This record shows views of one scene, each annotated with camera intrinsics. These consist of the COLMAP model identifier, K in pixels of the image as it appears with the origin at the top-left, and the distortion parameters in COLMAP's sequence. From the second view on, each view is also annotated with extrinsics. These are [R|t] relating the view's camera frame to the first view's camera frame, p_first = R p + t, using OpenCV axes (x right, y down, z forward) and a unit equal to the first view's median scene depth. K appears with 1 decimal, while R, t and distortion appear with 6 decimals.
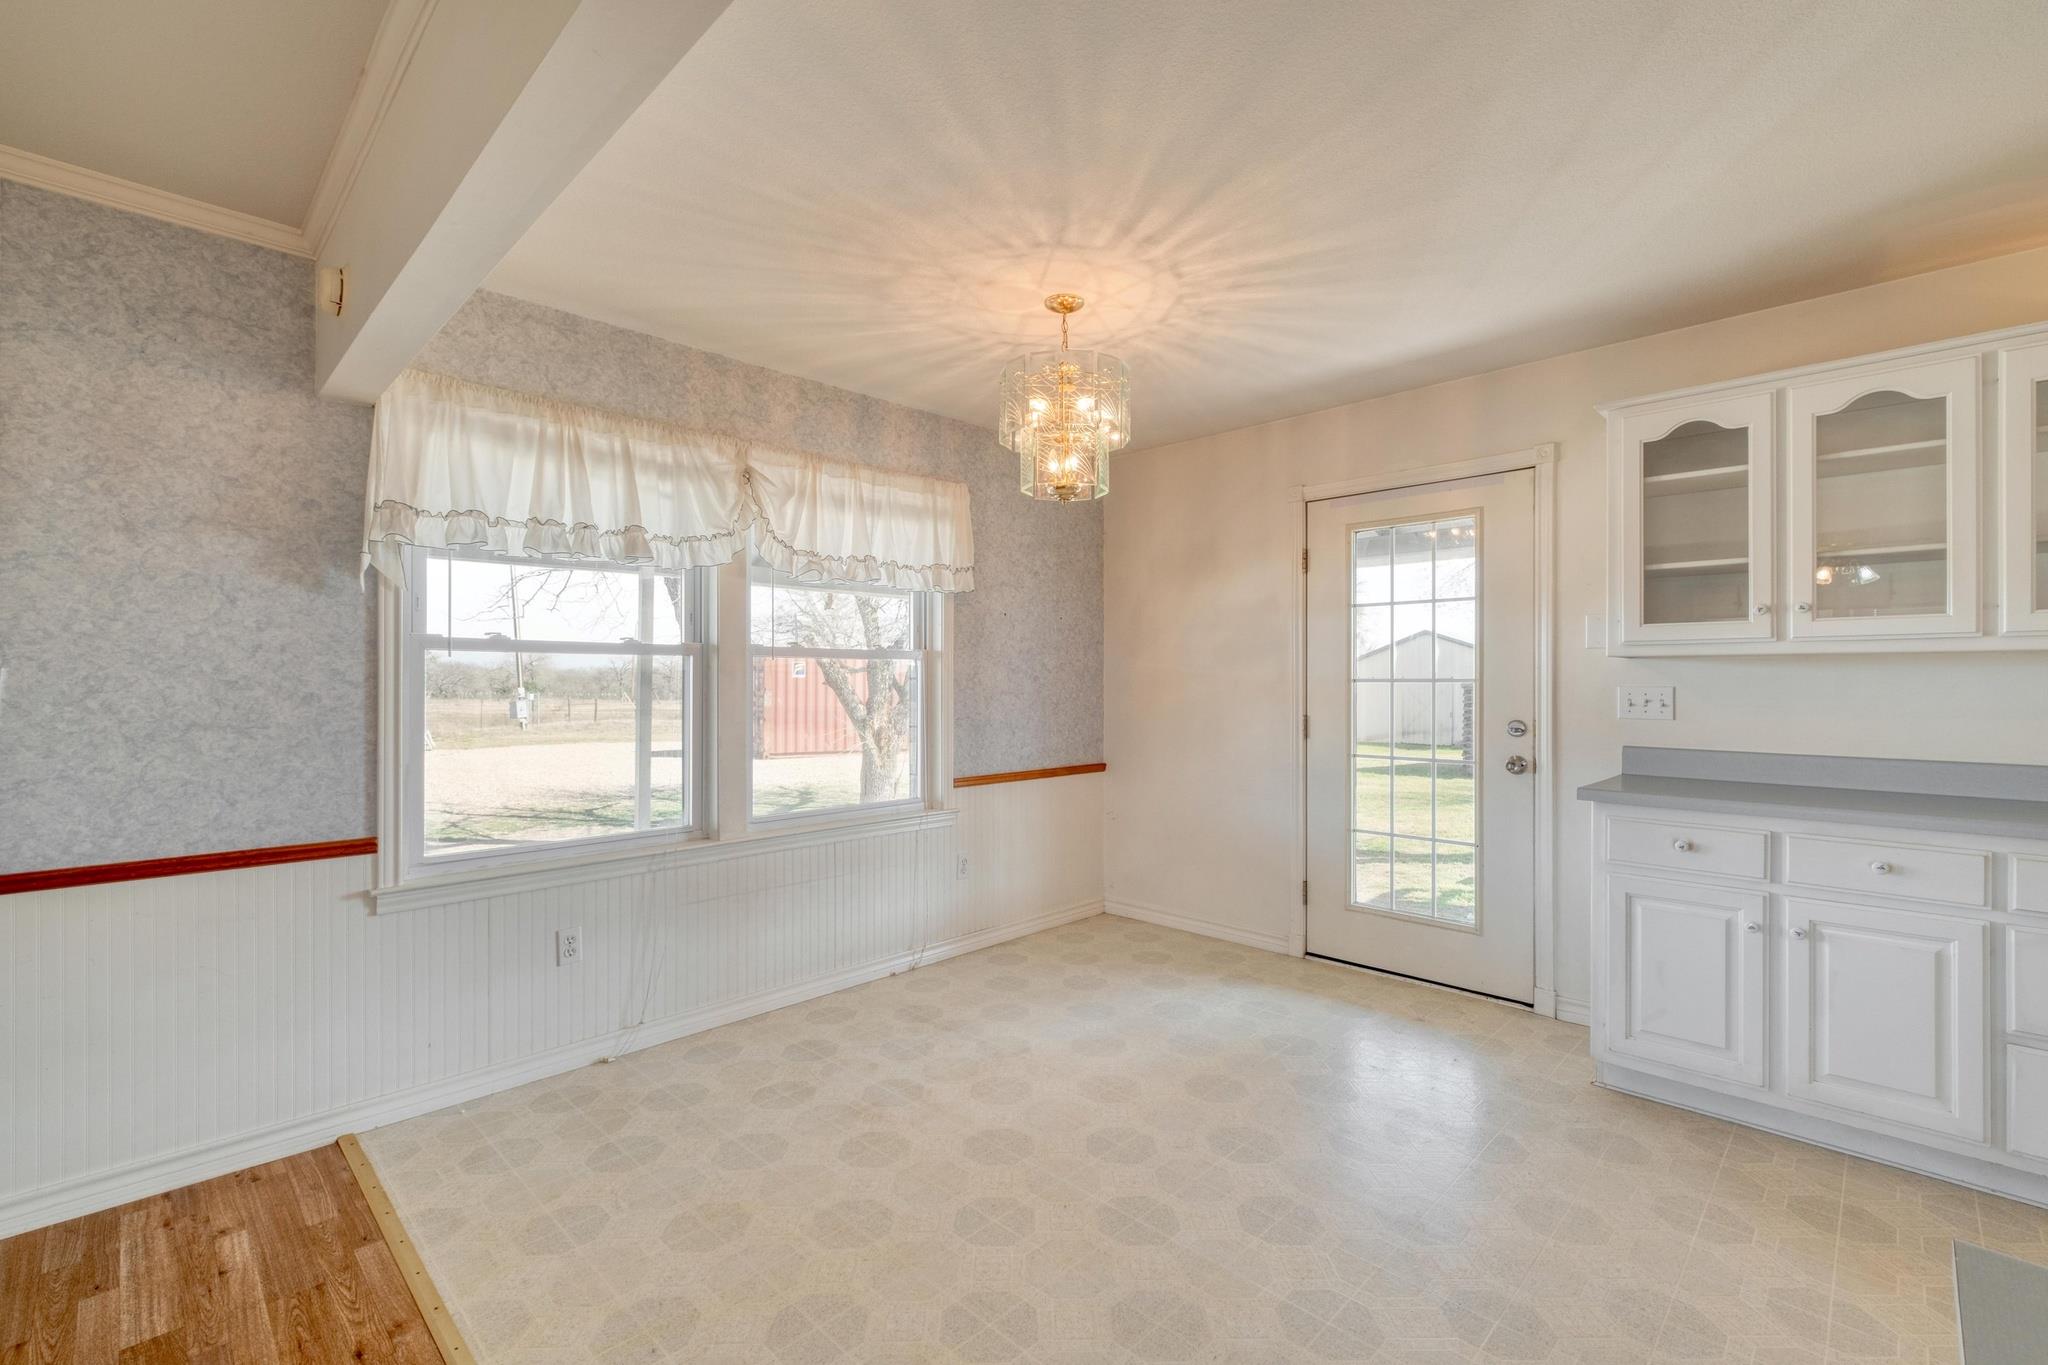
lens RADIAL K [[882.7, 0, 1024.0], [0, 882.7, 682.5], [0, 0, 1]] dist [0.000989, -0.000810]
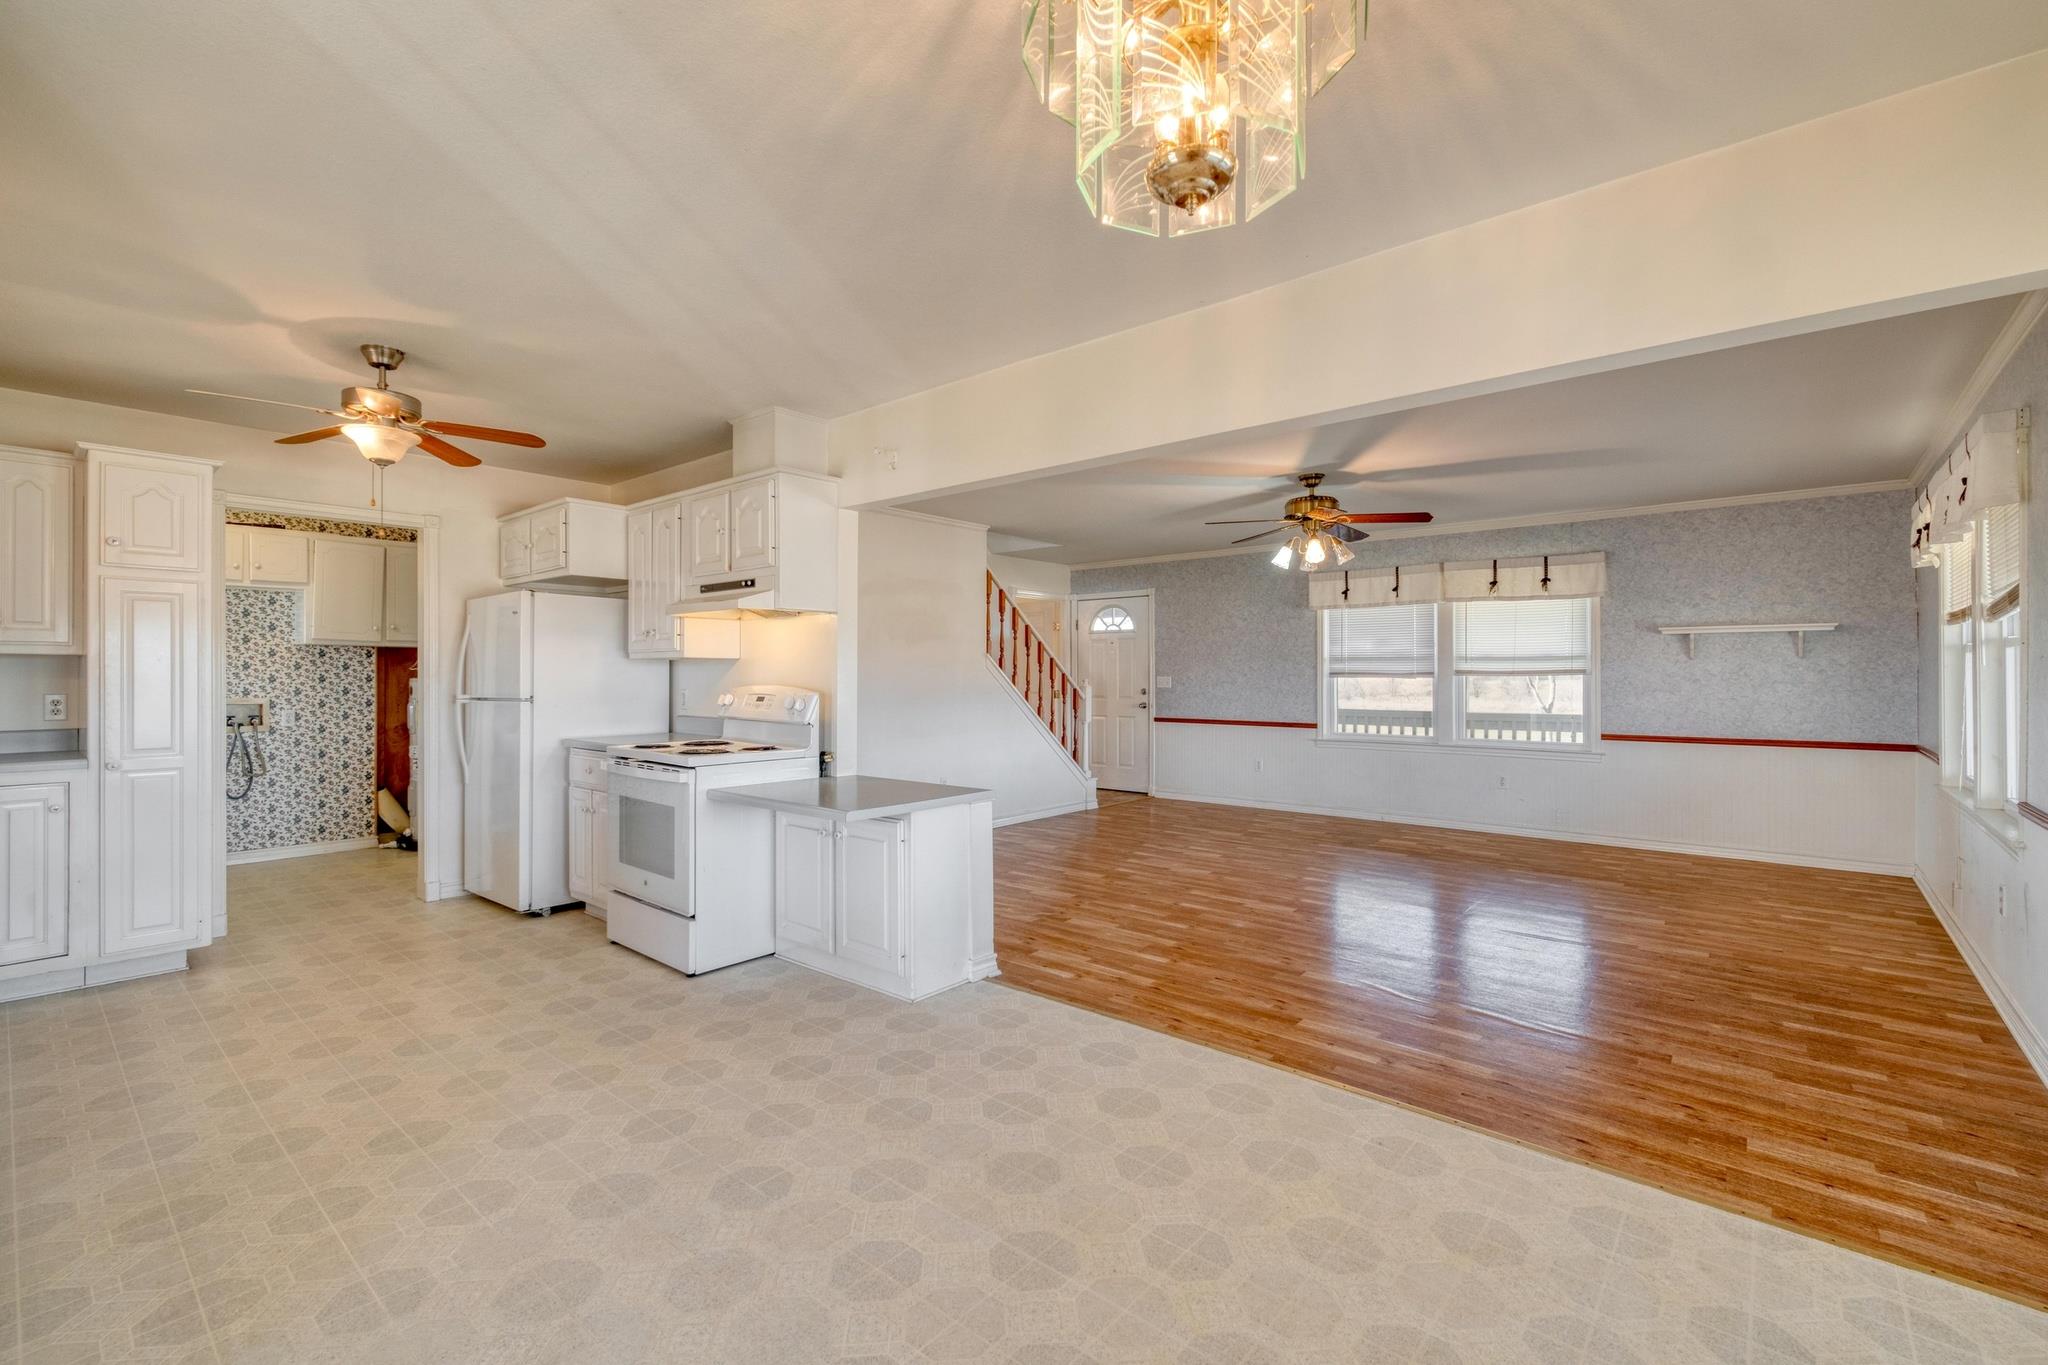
lens RADIAL K [[880.9, 0, 1050.5], [0, 880.9, 666.5], [0, 0, 1]] dist [0.001390, 0.000086]
pose [[-0.996000, -0.000869, -0.089354, 0.137681], [-0.000130, 0.999966, -0.008272, 0.000193], [0.089358, -0.008227, -0.995966, 1.360686]]
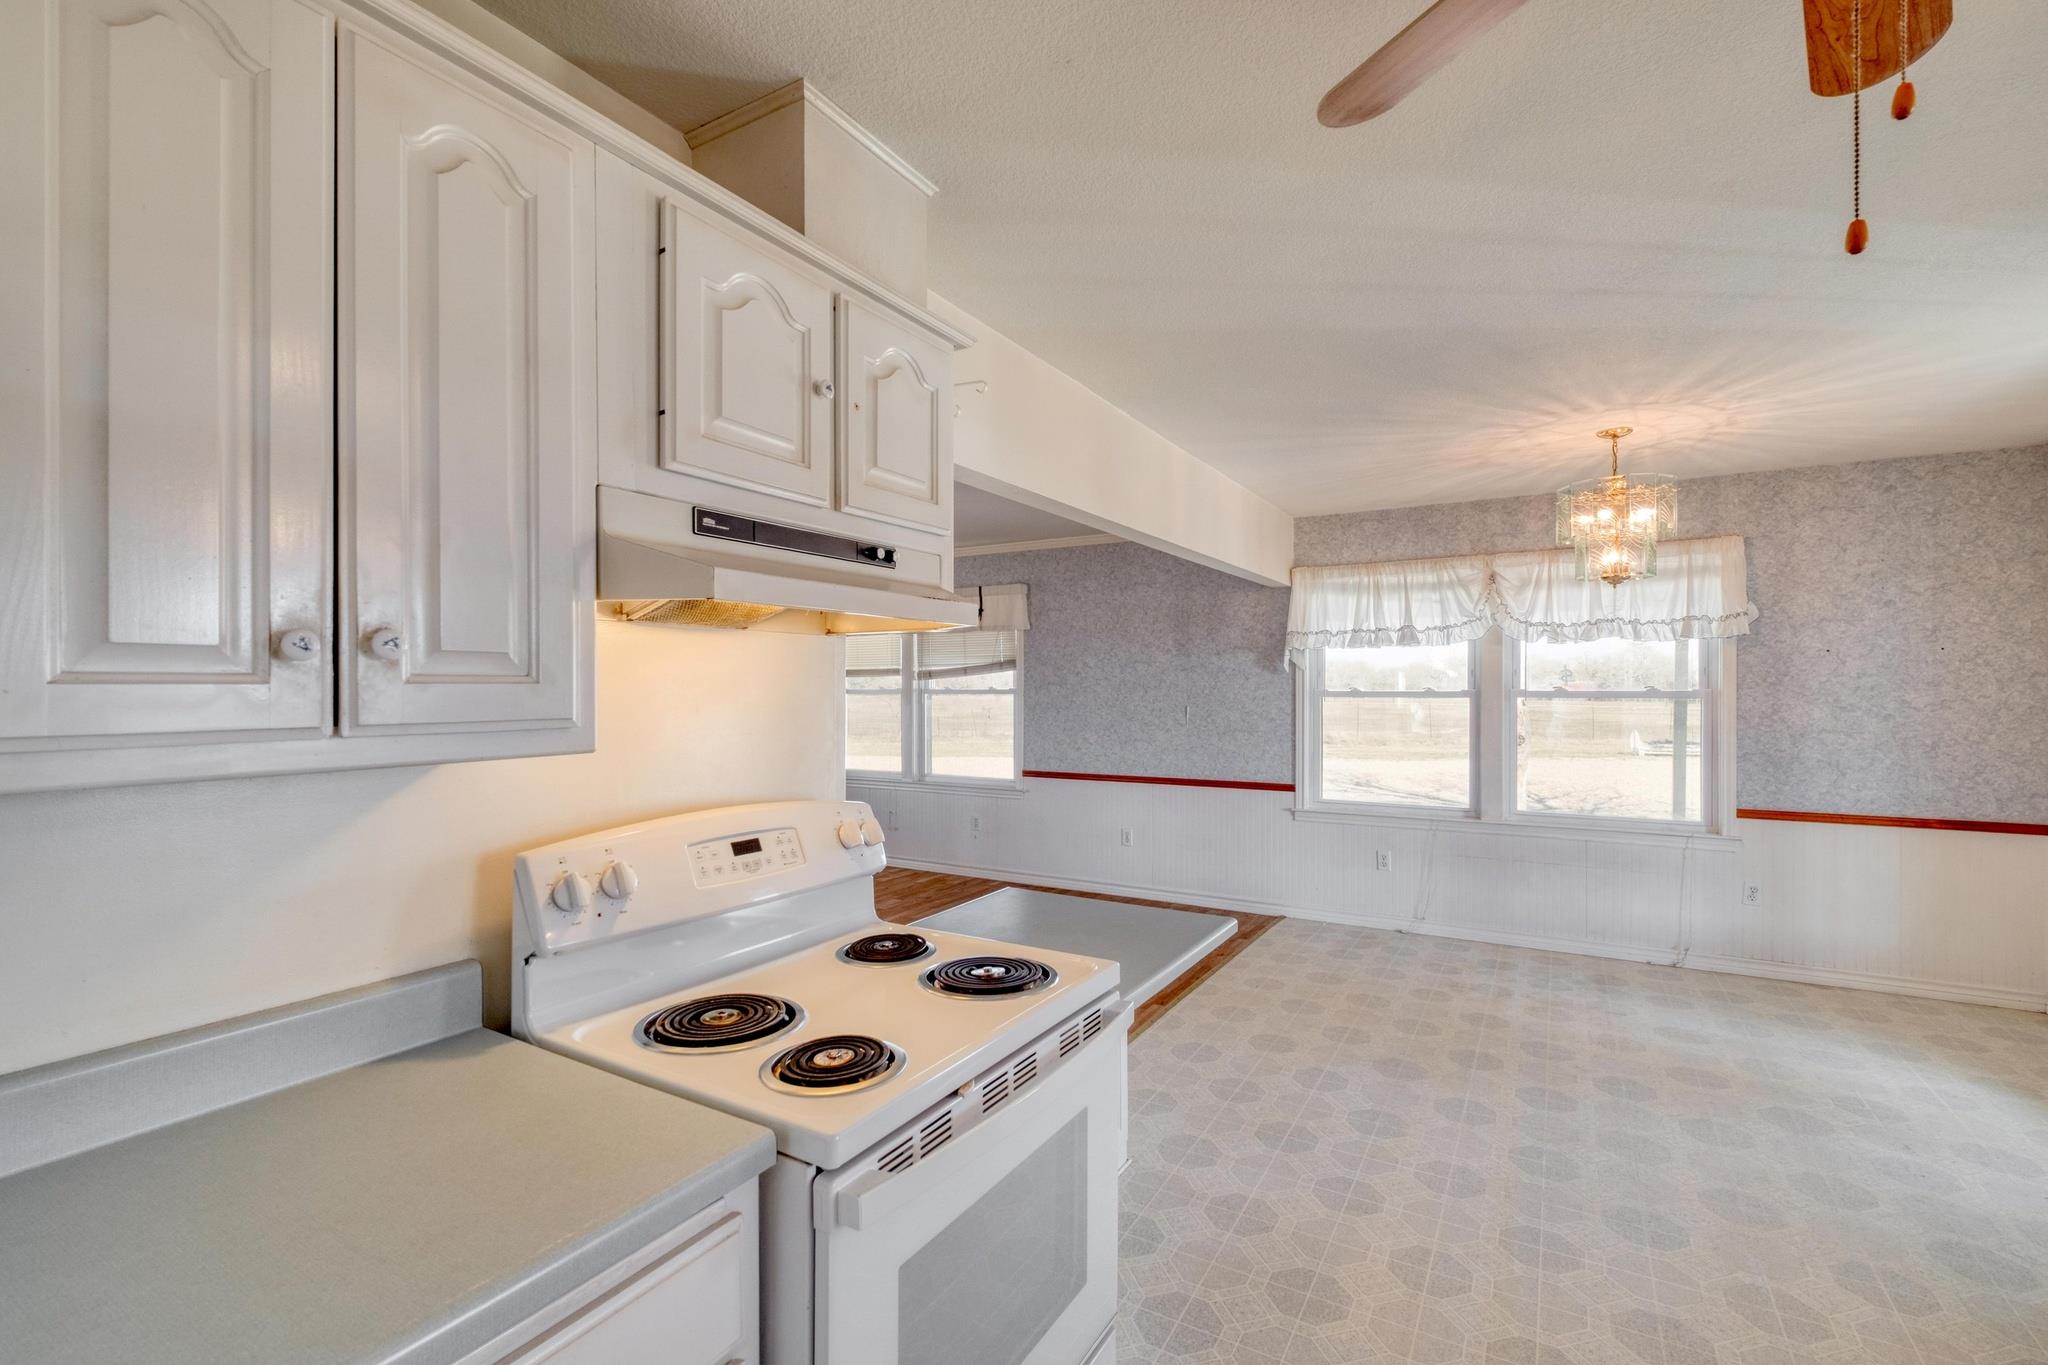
lens RADIAL K [[882.7, 0, 1024.0], [0, 882.7, 682.5], [0, 0, 1]] dist [0.000989, -0.000810]
pose [[0.233211, -0.005211, -0.972412, 1.082320], [0.001497, 0.999986, -0.005000, -0.058470], [0.972425, -0.000290, 0.233215, -0.136757]]
